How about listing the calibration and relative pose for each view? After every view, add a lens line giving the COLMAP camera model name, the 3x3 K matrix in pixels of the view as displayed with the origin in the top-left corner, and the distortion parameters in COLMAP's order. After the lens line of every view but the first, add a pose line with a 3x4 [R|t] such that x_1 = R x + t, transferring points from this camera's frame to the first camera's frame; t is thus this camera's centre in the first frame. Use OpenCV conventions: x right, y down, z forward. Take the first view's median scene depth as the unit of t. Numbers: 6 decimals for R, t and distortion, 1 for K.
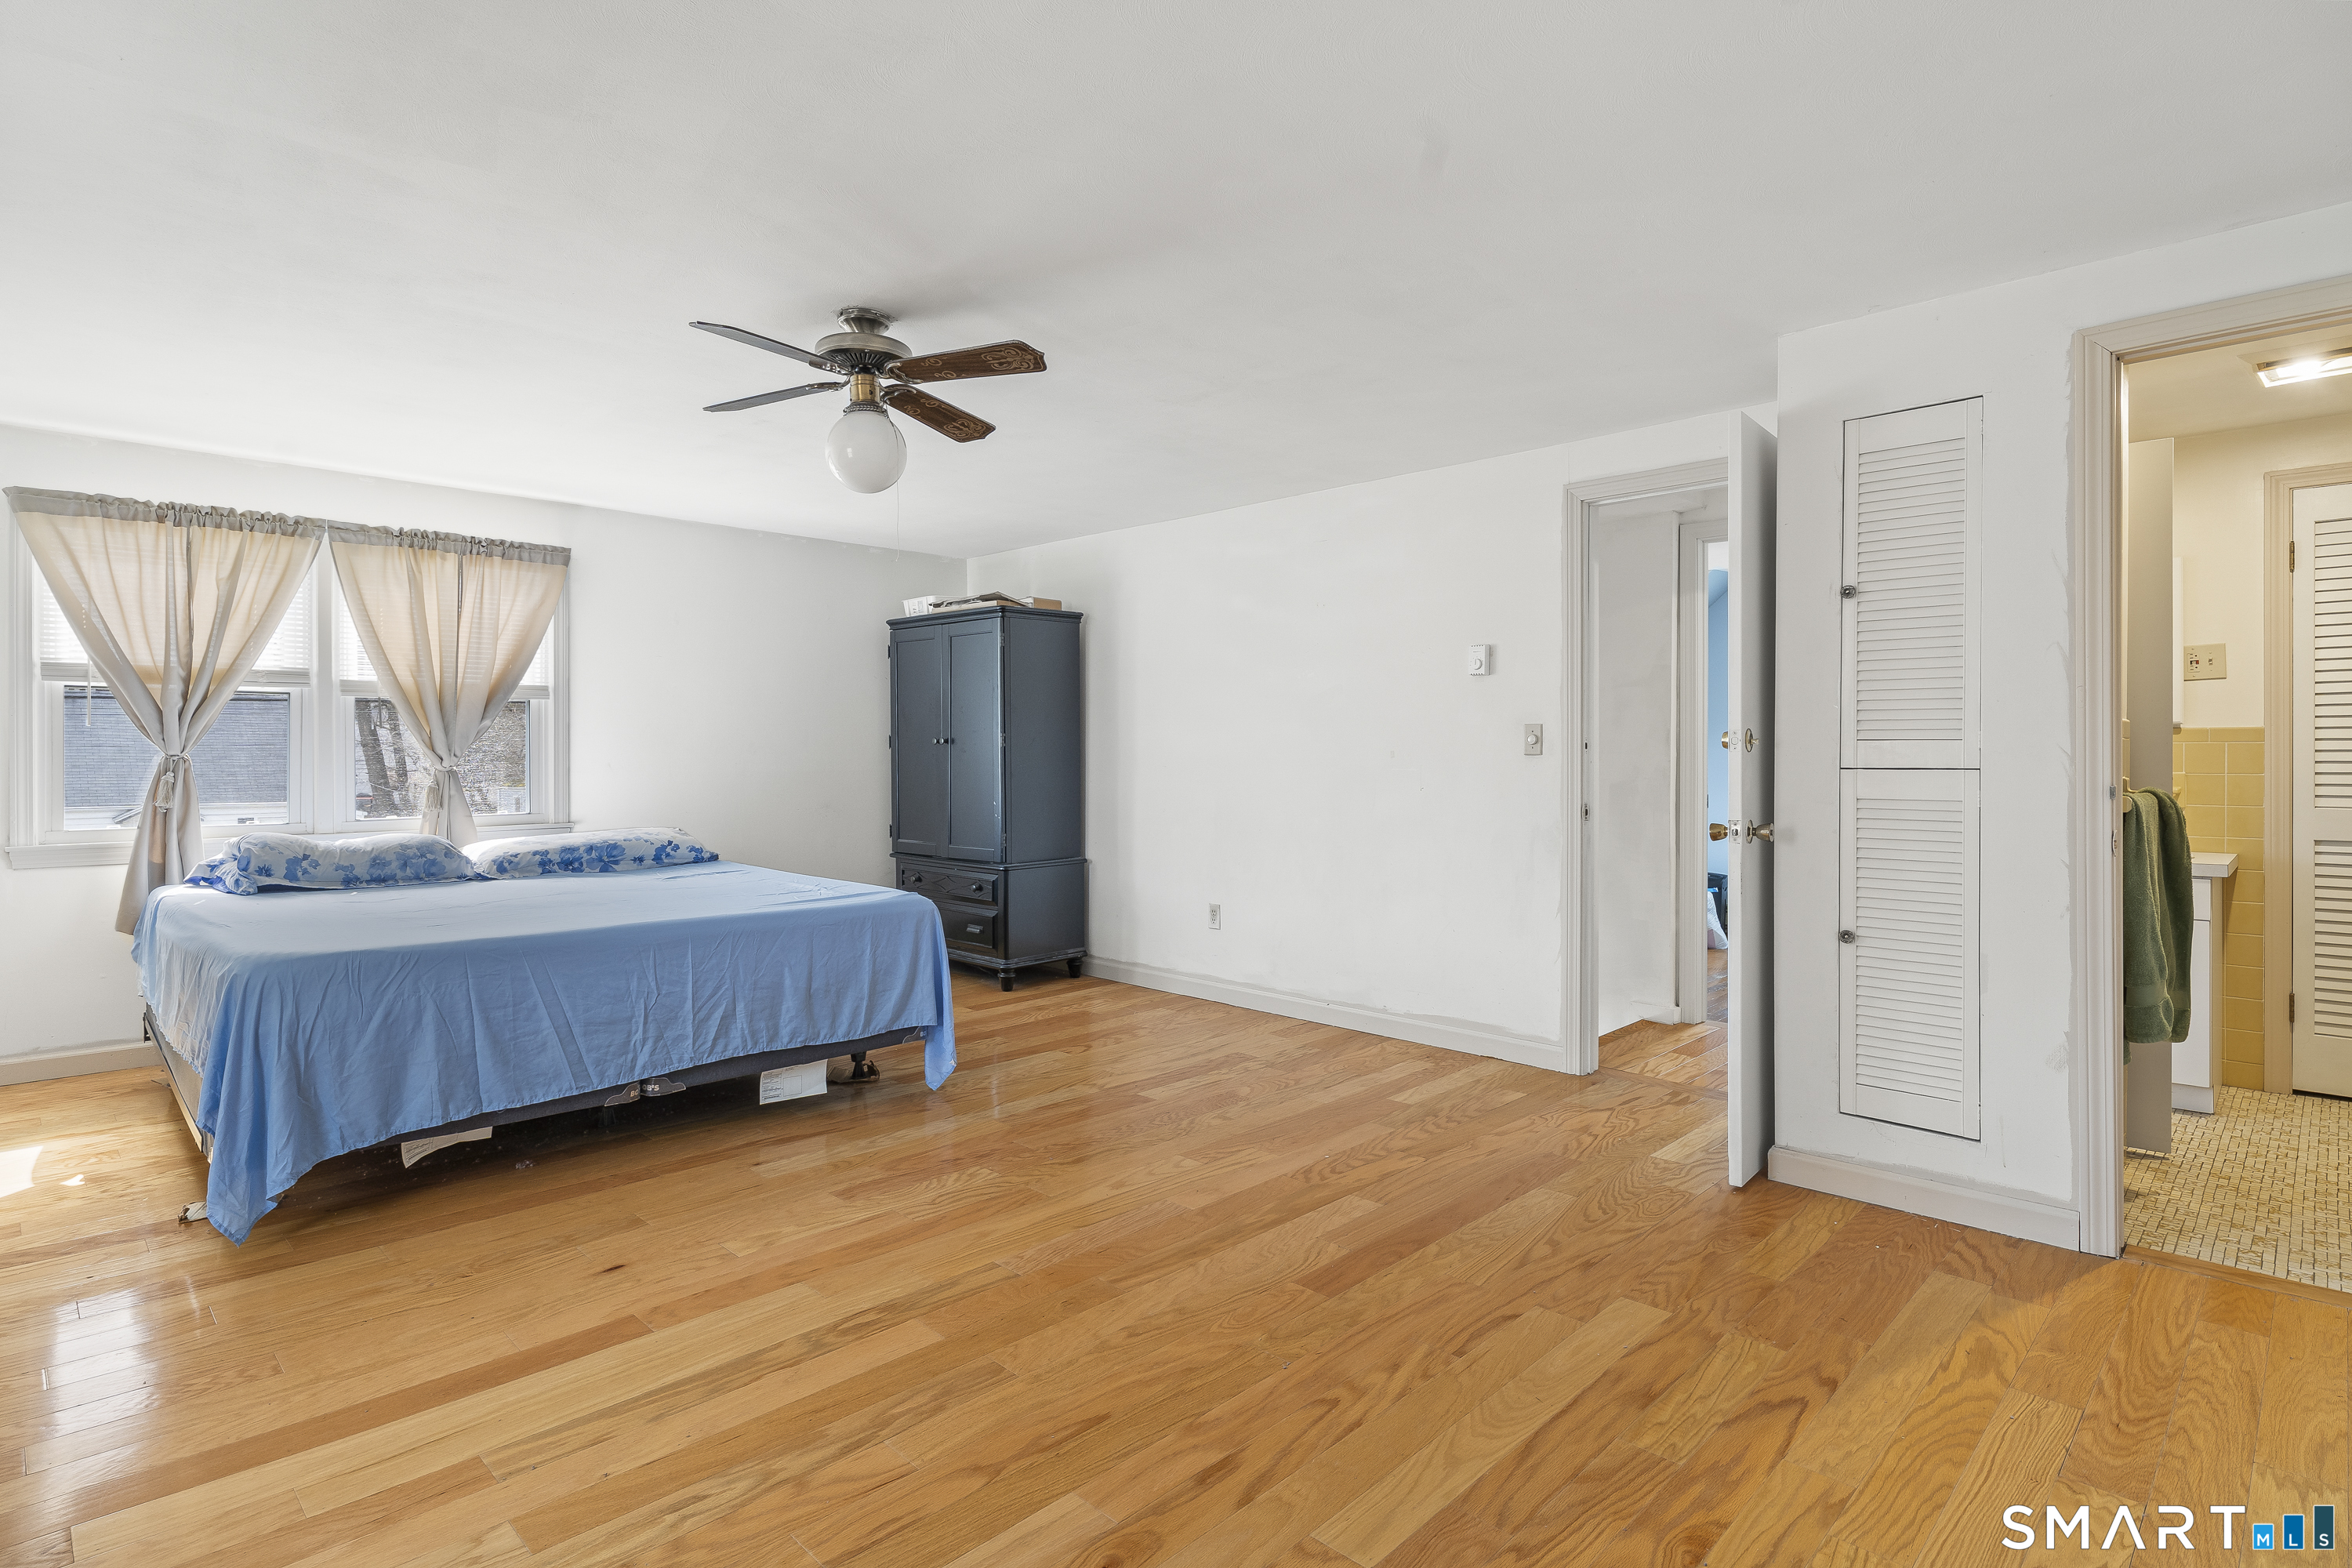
lens RADIAL K [[1189.3, 0, 1169.5], [0, 1189.3, 762.9], [0, 0, 1]] dist [-0.003342, 0.000625]
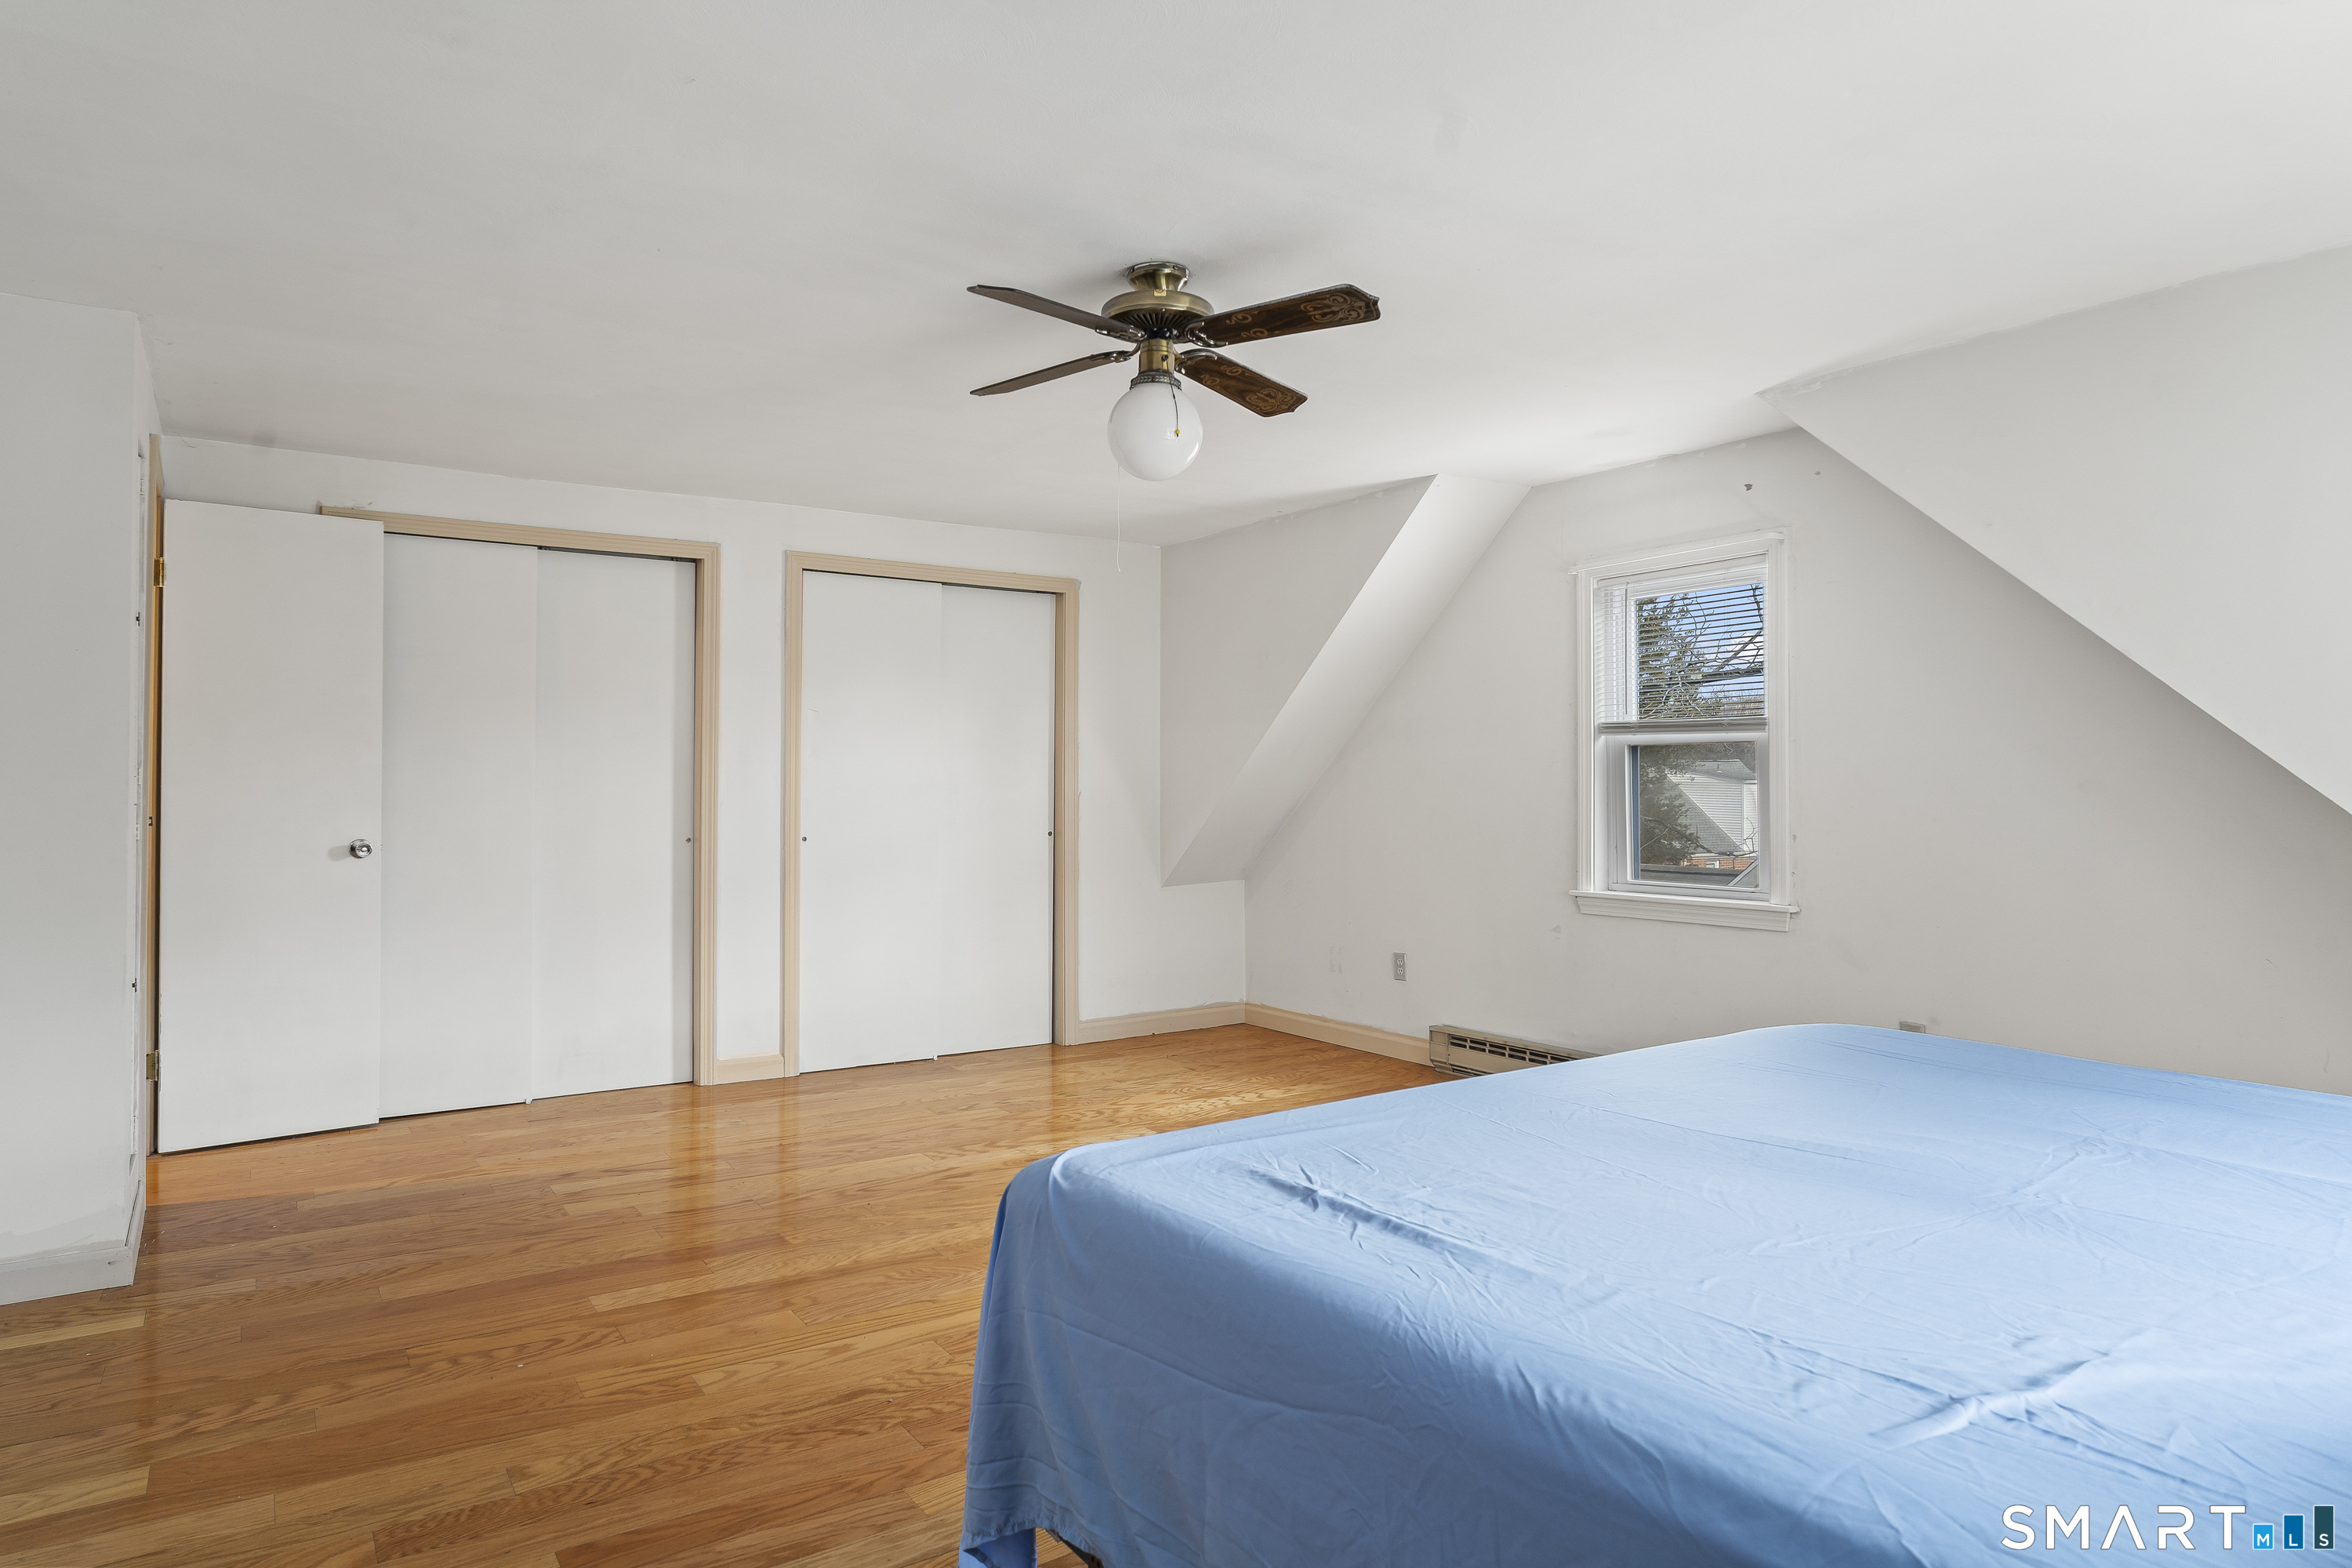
lens RADIAL K [[1415.5, 0, 1144.1], [0, 1415.5, 770.4], [0, 0, 1]] dist [-0.001728, -0.000599]
pose [[-0.975036, 0.000323, 0.222044, -0.470384], [0.000218, 1.000000, -0.000497, -0.023248], [-0.222045, -0.000436, -0.975036, 1.973856]]
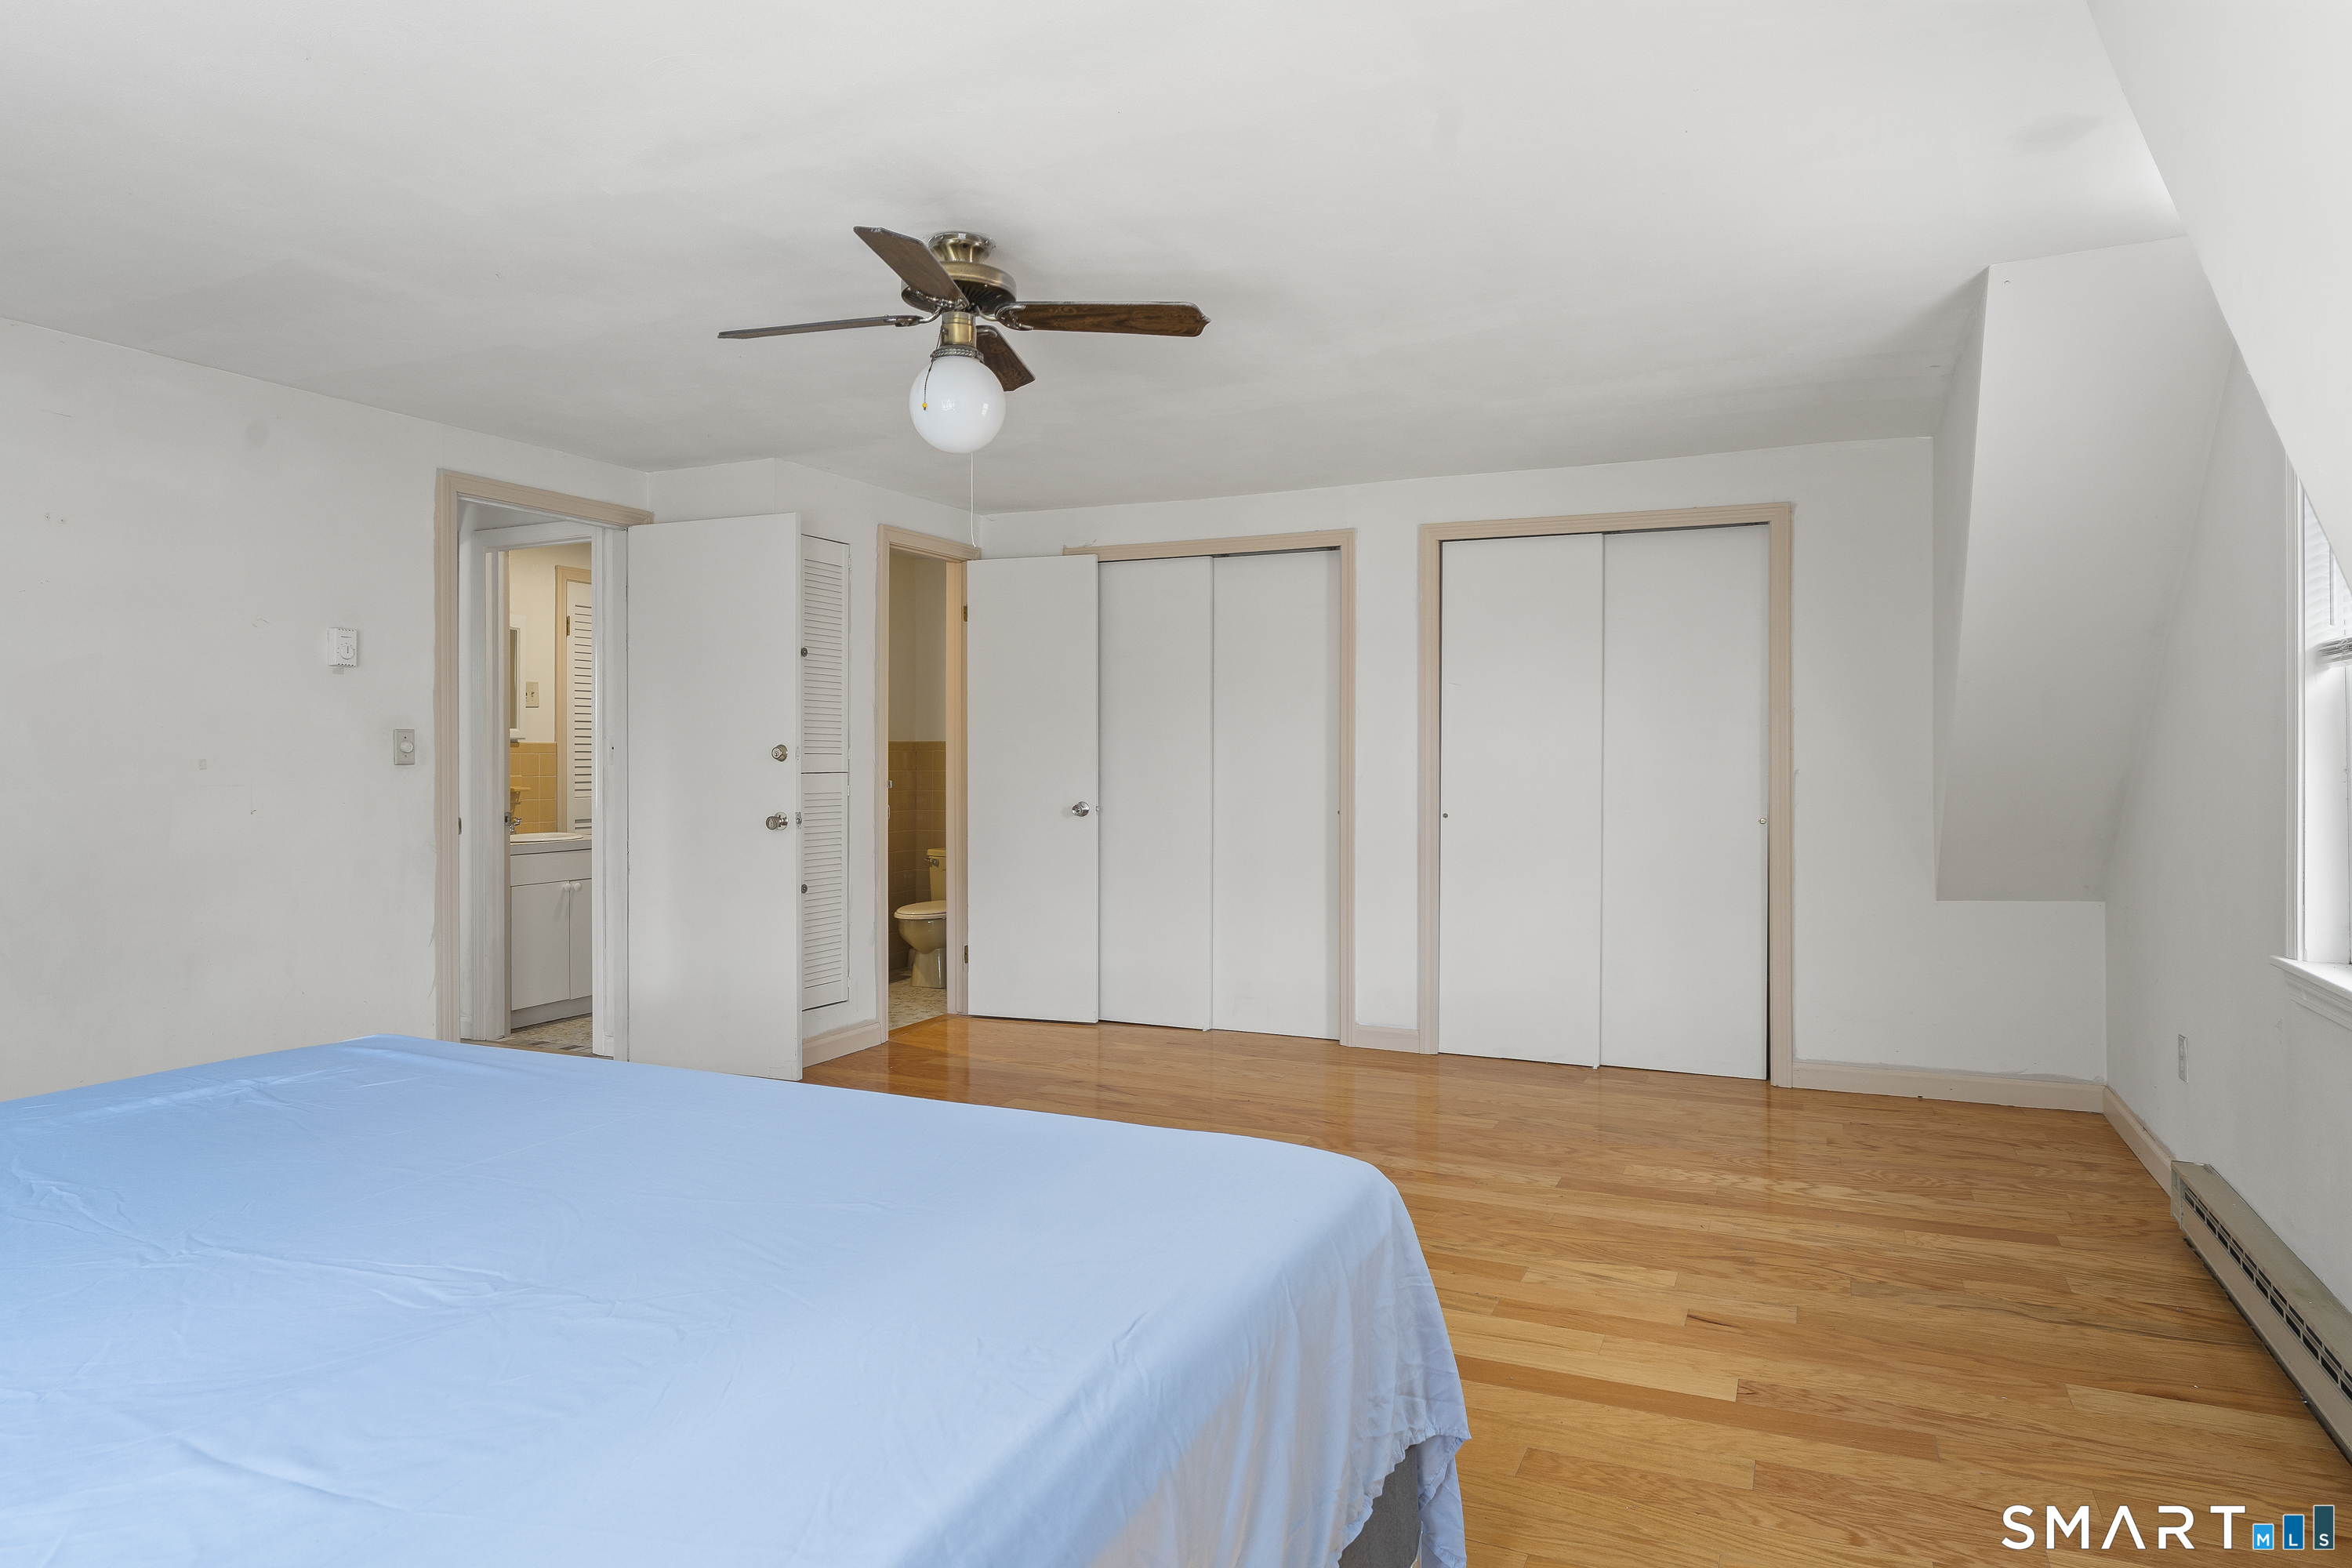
lens RADIAL K [[1415.5, 0, 1144.1], [0, 1415.5, 770.4], [0, 0, 1]] dist [-0.001728, -0.000599]
pose [[-0.328943, -0.008693, 0.944310, -1.238625], [0.006048, 0.999918, 0.011311, -0.016232], [-0.944330, 0.009432, -0.328864, 1.208564]]
